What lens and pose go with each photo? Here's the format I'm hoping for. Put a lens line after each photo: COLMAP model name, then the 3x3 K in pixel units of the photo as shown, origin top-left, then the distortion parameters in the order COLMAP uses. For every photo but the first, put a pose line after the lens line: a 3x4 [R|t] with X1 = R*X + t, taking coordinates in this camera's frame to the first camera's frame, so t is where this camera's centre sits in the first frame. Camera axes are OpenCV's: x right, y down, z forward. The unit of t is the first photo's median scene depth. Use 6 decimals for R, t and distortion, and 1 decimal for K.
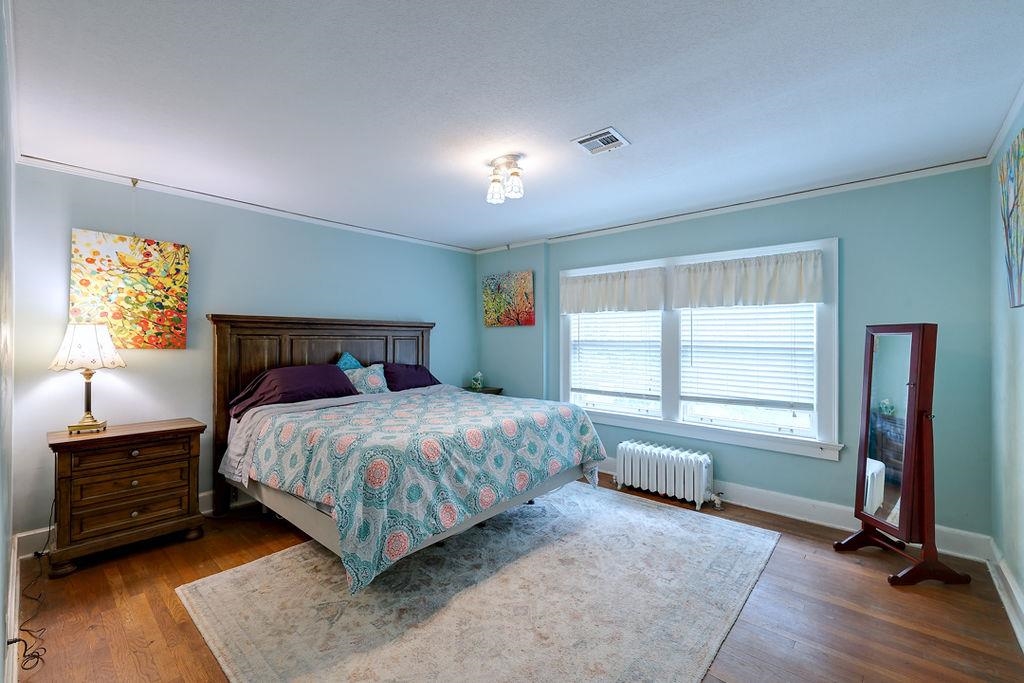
lens RADIAL K [[430.8, 0, 511.0], [0, 430.8, 338.8], [0, 0, 1]] dist [-0.000627, -0.000173]
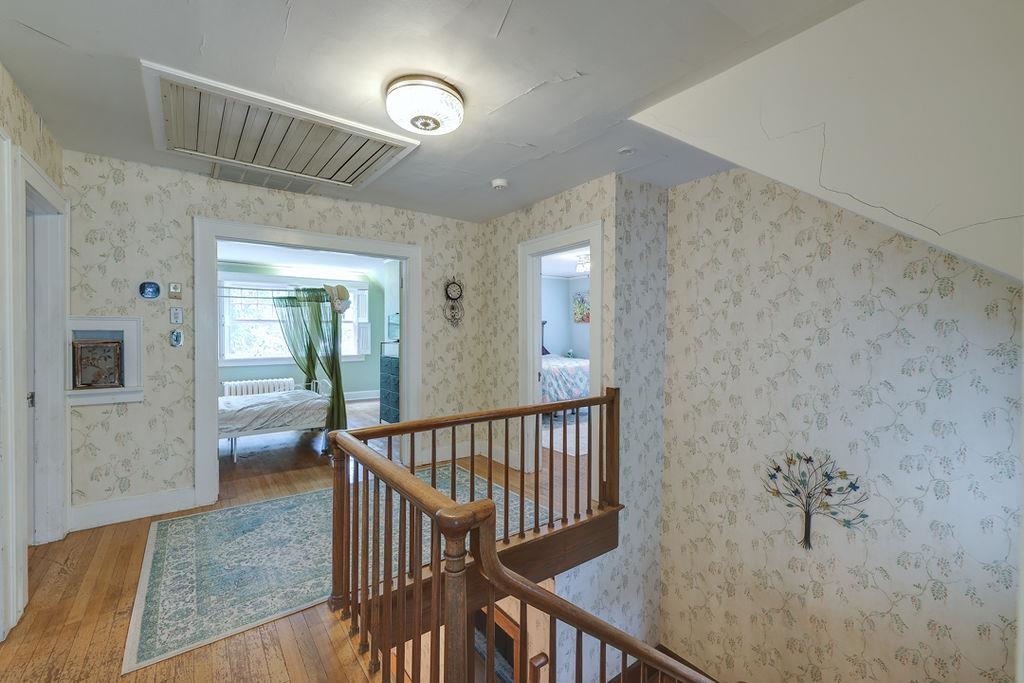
lens RADIAL K [[430.8, 0, 511.9], [0, 430.8, 336.0], [0, 0, 1]] dist [-0.000627, -0.000173]
pose [[0.980449, 0.001940, -0.196764, 0.073359], [-0.000342, 0.999967, 0.008152, 0.015452], [0.196774, -0.007925, 0.980417, -1.609875]]
